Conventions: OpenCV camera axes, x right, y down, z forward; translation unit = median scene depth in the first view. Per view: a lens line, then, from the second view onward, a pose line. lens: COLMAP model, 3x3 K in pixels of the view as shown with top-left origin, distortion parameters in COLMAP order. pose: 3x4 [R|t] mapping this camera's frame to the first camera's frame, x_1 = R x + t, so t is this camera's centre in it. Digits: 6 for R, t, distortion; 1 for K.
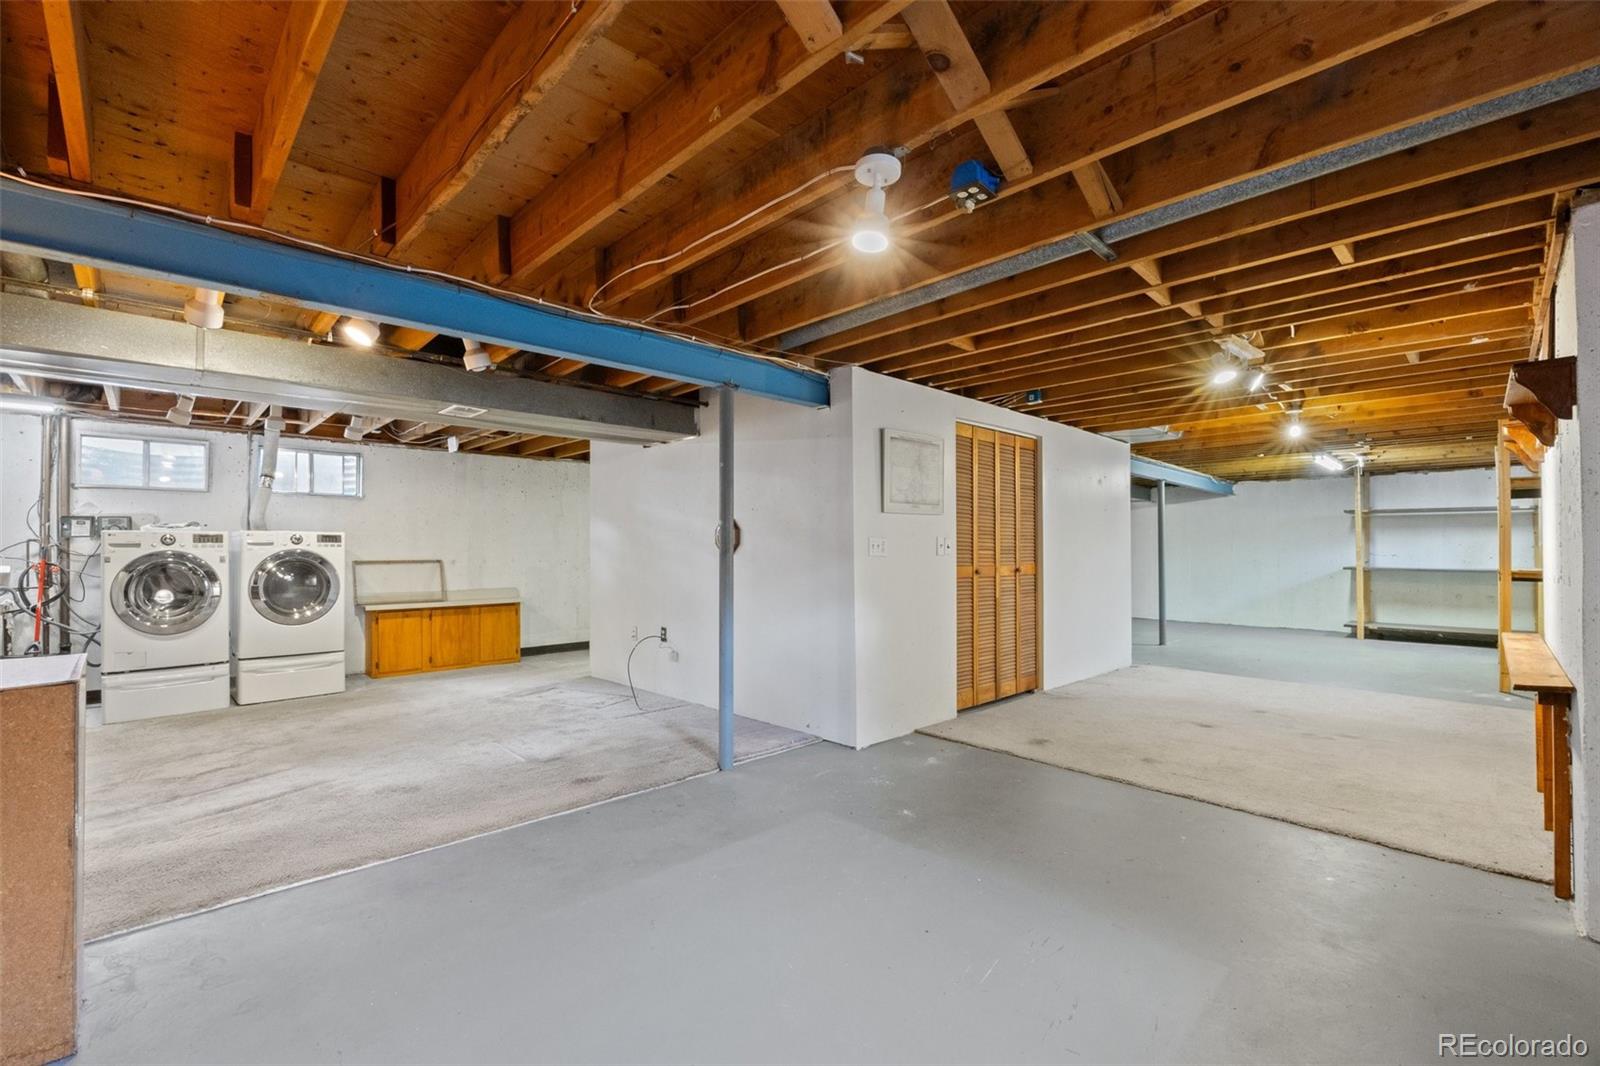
lens RADIAL K [[704.5, 0, 804.6], [0, 704.5, 535.9], [0, 0, 1]] dist [-0.020935, 0.001975]
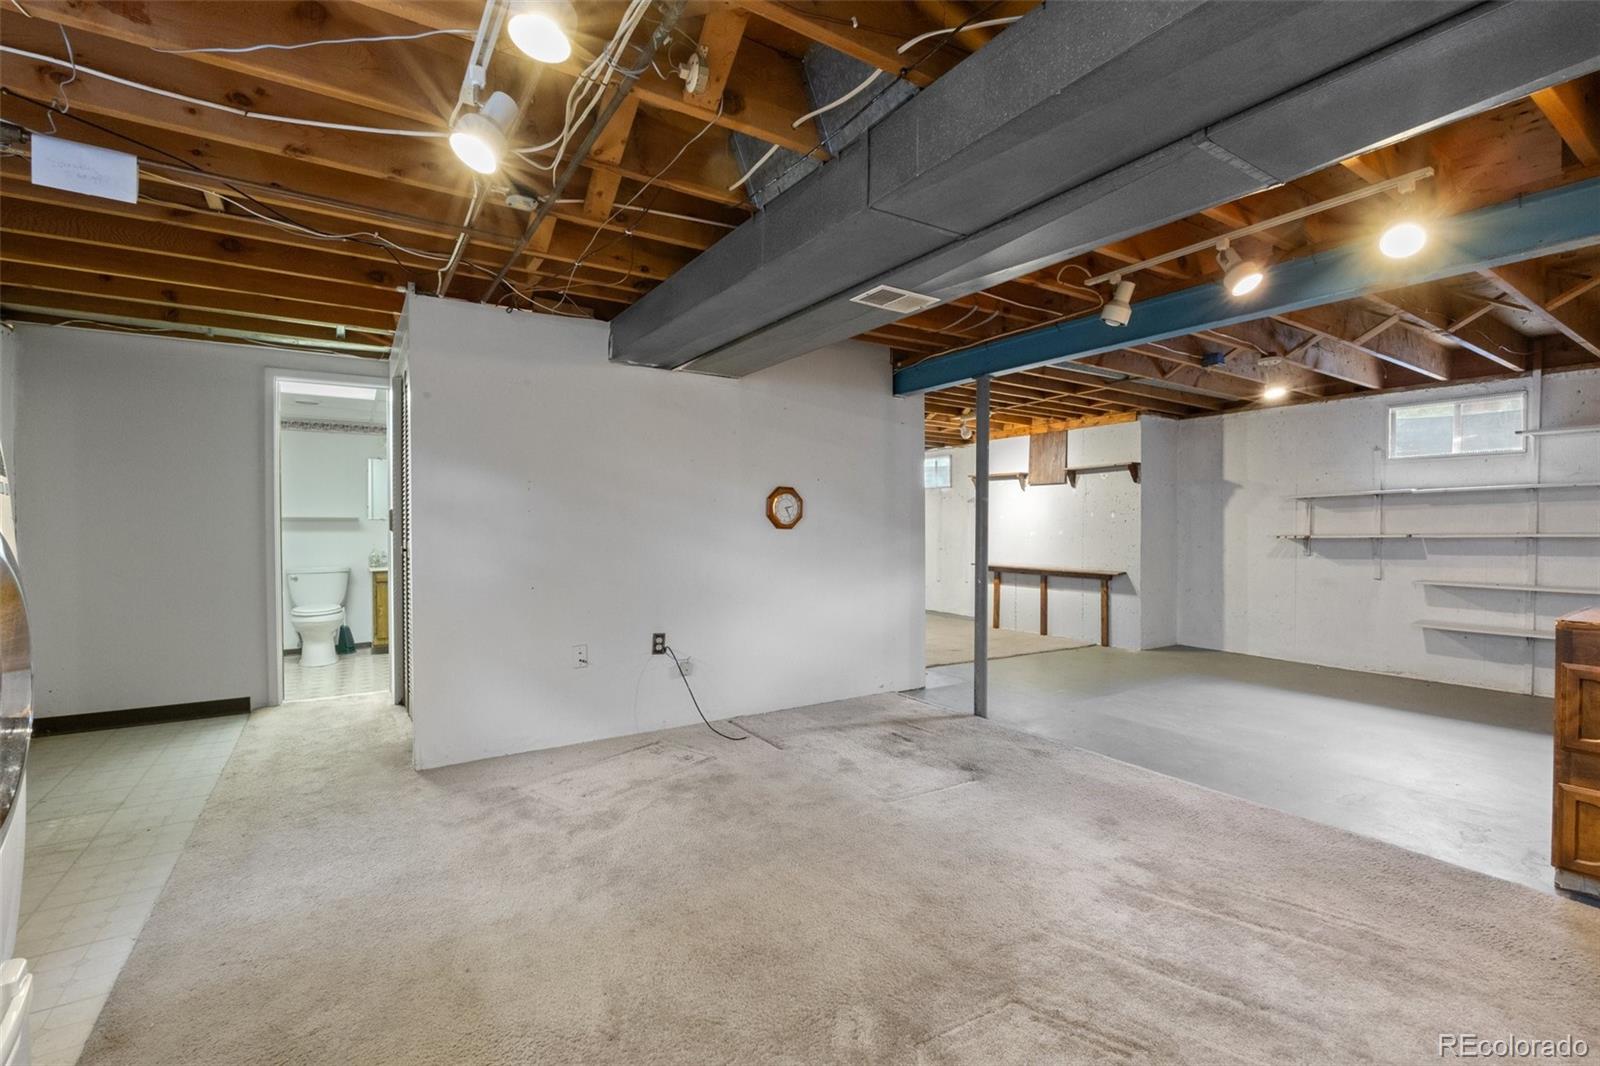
lens RADIAL K [[704.5, 0, 805.3], [0, 704.5, 534.1], [0, 0, 1]] dist [-0.020935, 0.001975]
pose [[0.182395, -0.006406, 0.983205, -0.883431], [-0.021490, 0.999714, 0.010500, 0.021975], [-0.982990, -0.023044, 0.182205, 0.753733]]
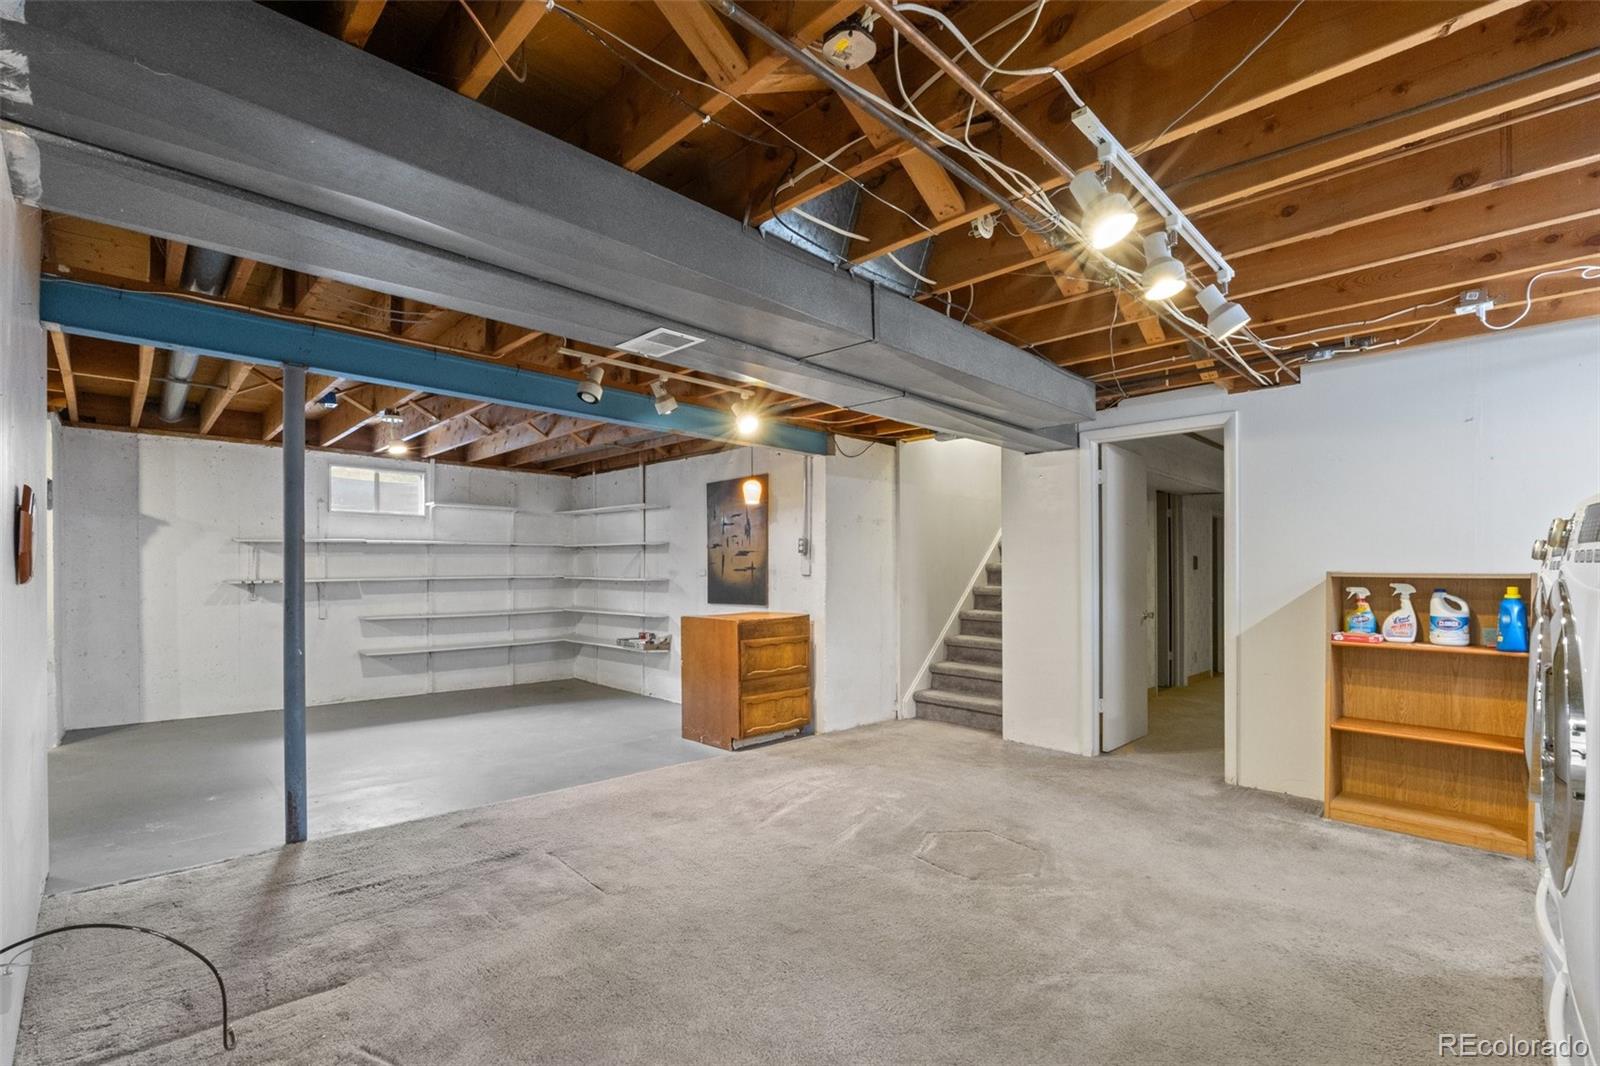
lens RADIAL K [[704.5, 0, 798.1], [0, 704.5, 574.5], [0, 0, 1]] dist [-0.020935, 0.001975]
pose [[-0.999990, -0.003592, -0.002499, -0.475261], [-0.003556, 0.999888, -0.014566, 0.022488], [0.002551, -0.014557, -0.999891, 1.258354]]
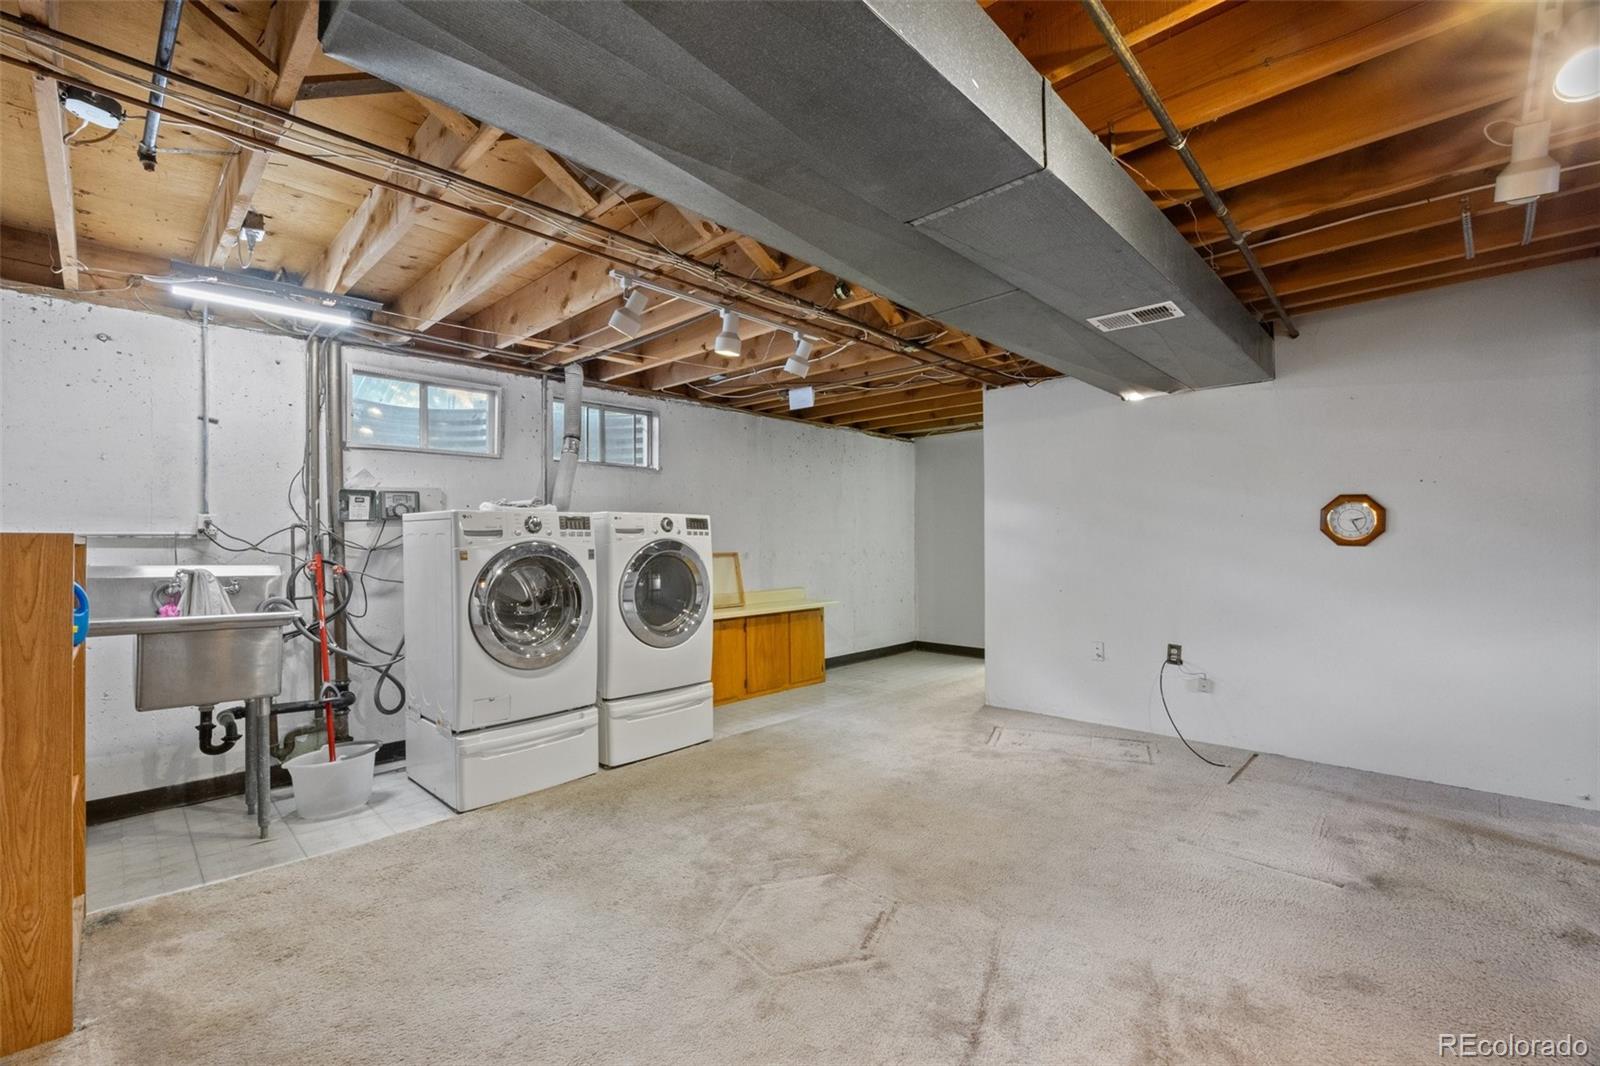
lens RADIAL K [[704.5, 0, 803.1], [0, 704.5, 526.0], [0, 0, 1]] dist [-0.020935, 0.001975]
pose [[0.999456, -0.000589, 0.032972, -0.631451], [0.000555, 0.999999, 0.001054, 0.006018], [-0.032972, -0.001036, 0.999456, 0.299726]]
